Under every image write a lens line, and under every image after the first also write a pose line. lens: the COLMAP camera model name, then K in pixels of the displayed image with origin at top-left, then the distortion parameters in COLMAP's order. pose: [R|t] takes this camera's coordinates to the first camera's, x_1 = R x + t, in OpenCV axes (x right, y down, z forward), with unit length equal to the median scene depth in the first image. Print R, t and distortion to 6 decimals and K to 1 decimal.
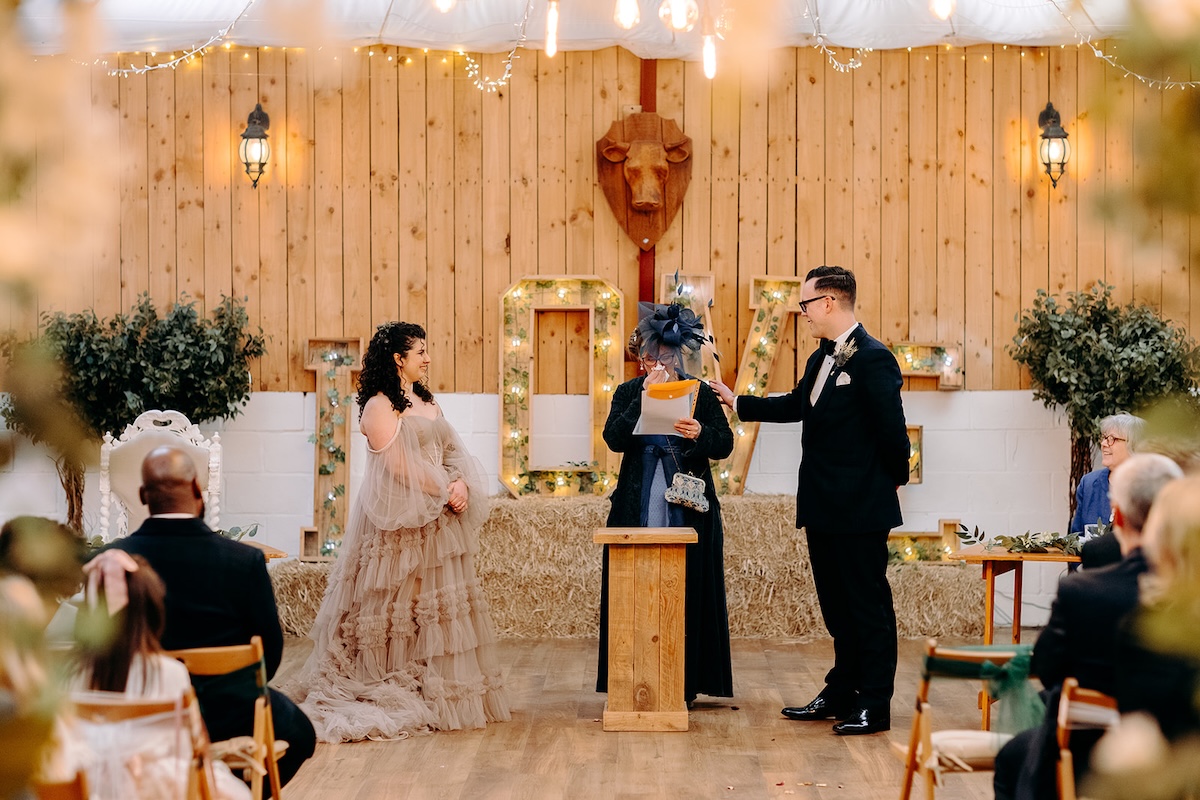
lens RADIAL K [[2900.4, 0, 600.0], [0, 2900.4, 400.0], [0, 0, 1]] dist [0.038690, -0.087832]
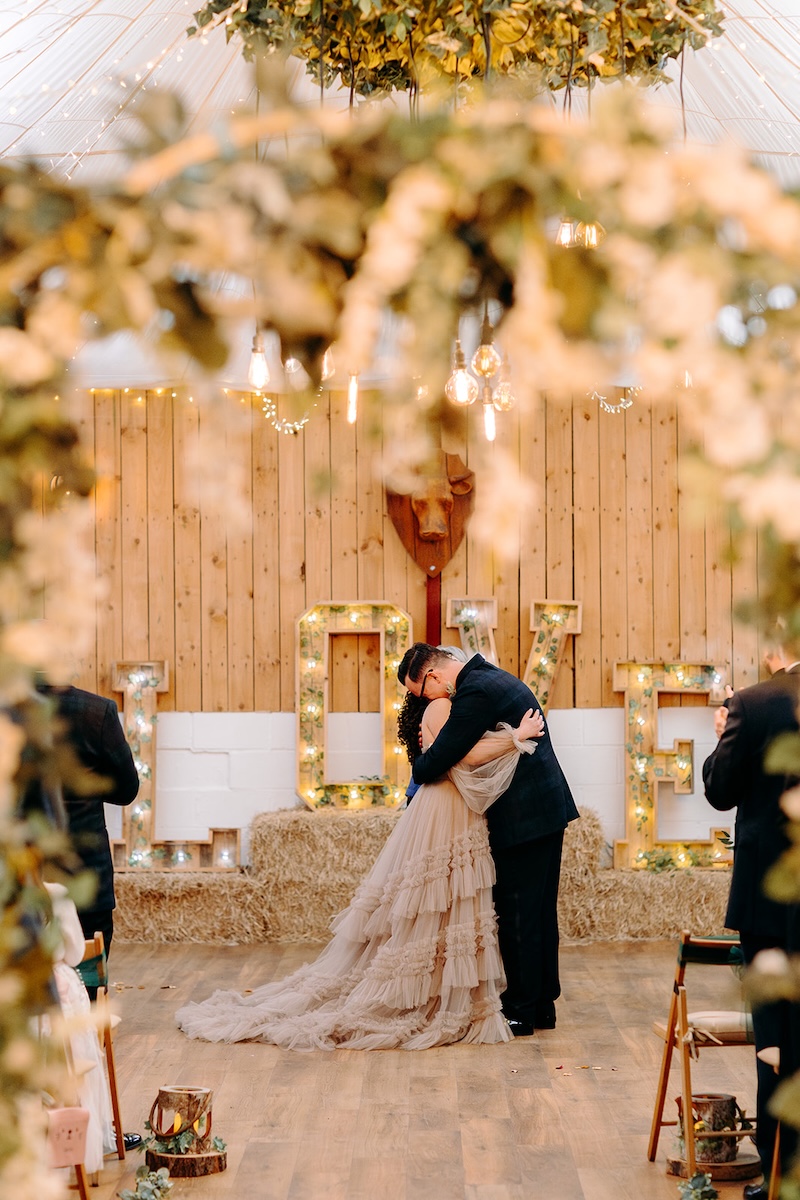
lens RADIAL K [[2962.5, 0, 400.0], [0, 2962.5, 600.0], [0, 0, 1]] dist [0.006084, 0.307335]
pose [[0.999958, -0.007276, 0.005649, -0.002396], [0.007482, 0.999274, -0.037350, -0.002511], [-0.005373, 0.037390, 0.999286, -0.087683]]
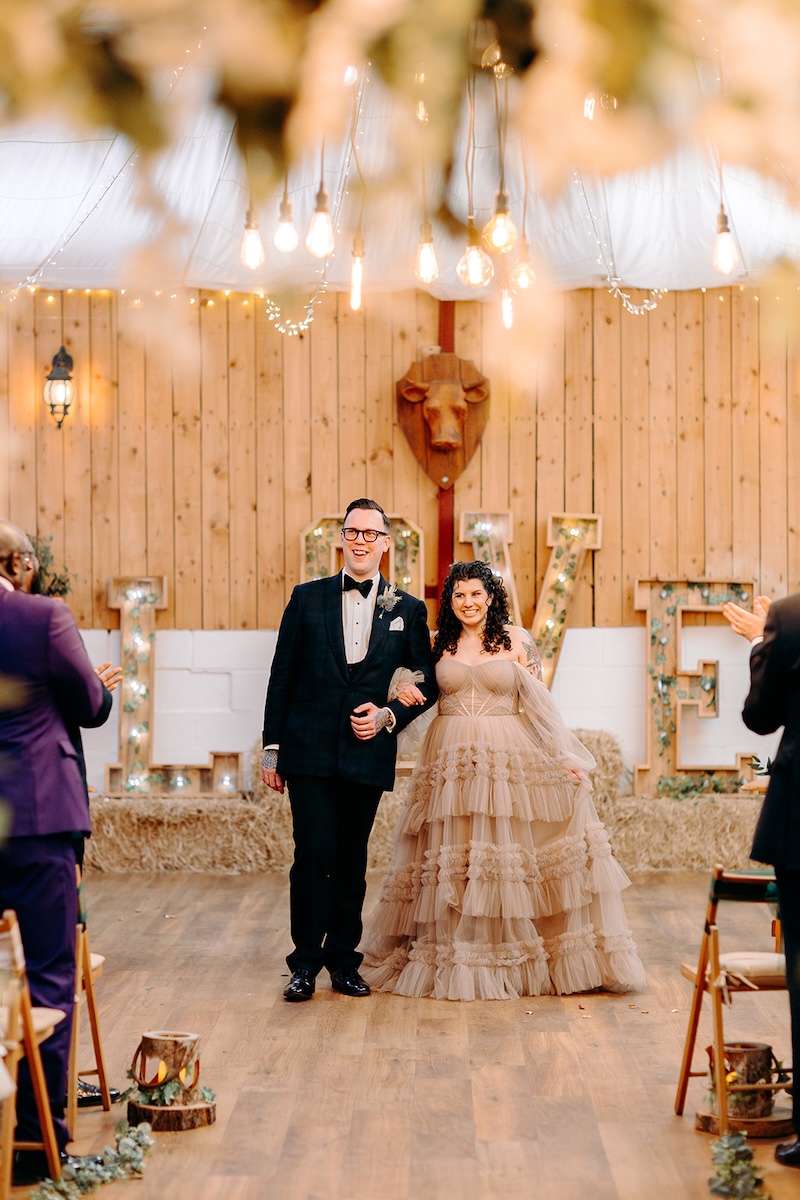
lens RADIAL K [[2962.5, 0, 400.0], [0, 2962.5, 600.0], [0, 0, 1]] dist [0.006084, 0.307335]
pose [[0.999990, -0.004460, 0.000314, -0.000456], [0.004463, 0.999916, -0.012175, -0.000179], [-0.000260, 0.012176, 0.999926, -0.035064]]
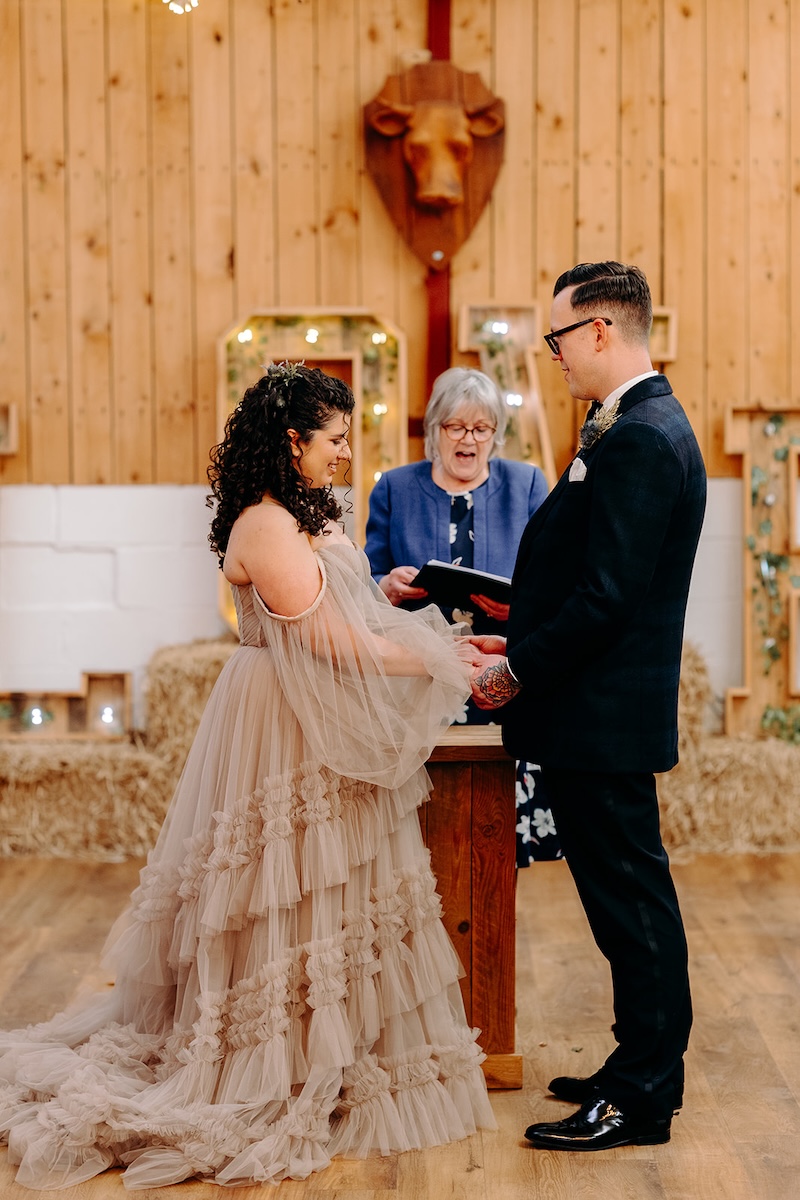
lens RADIAL K [[2962.5, 0, 400.0], [0, 2962.5, 600.0], [0, 0, 1]] dist [0.006084, 0.307335]
pose [[0.999956, -0.007931, 0.005008, 0.003095], [0.007710, 0.999060, 0.042657, -0.004881], [-0.005342, -0.042617, 0.999077, 0.316016]]
